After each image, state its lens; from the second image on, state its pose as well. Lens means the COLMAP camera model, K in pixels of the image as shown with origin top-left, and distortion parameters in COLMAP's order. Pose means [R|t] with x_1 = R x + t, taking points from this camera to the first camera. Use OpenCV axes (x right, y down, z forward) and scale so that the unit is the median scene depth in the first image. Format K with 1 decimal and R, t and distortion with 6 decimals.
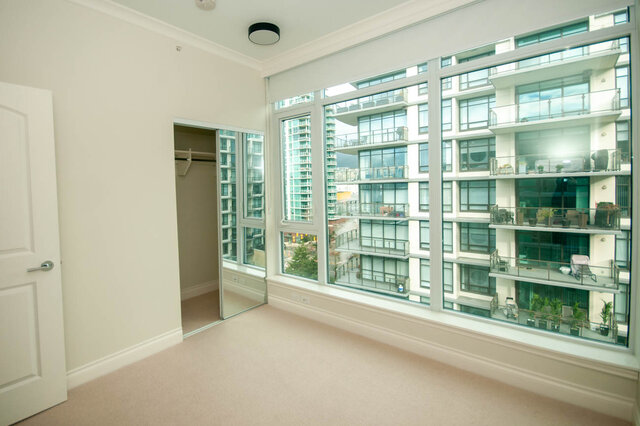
lens RADIAL K [[311.0, 0, 296.8], [0, 311.0, 195.0], [0, 0, 1]] dist [-0.006096, 0.000206]
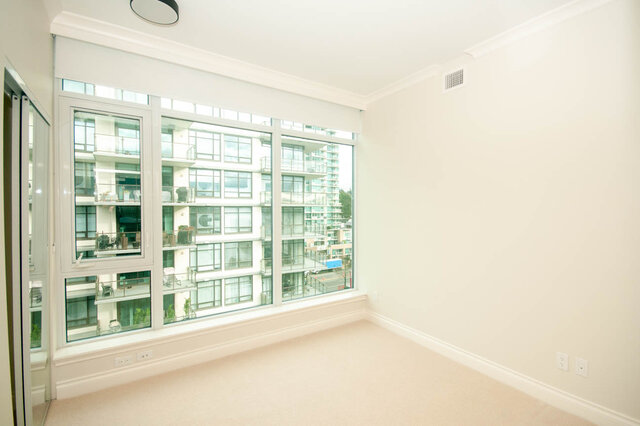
lens RADIAL K [[296.5, 0, 318.7], [0, 296.5, 211.8], [0, 0, 1]] dist [0.010617, -0.003219]
pose [[0.281751, 0.015528, 0.959362, -0.088900], [0.014533, 0.999685, -0.020449, -0.000641], [-0.959377, 0.019704, 0.281437, 0.056399]]
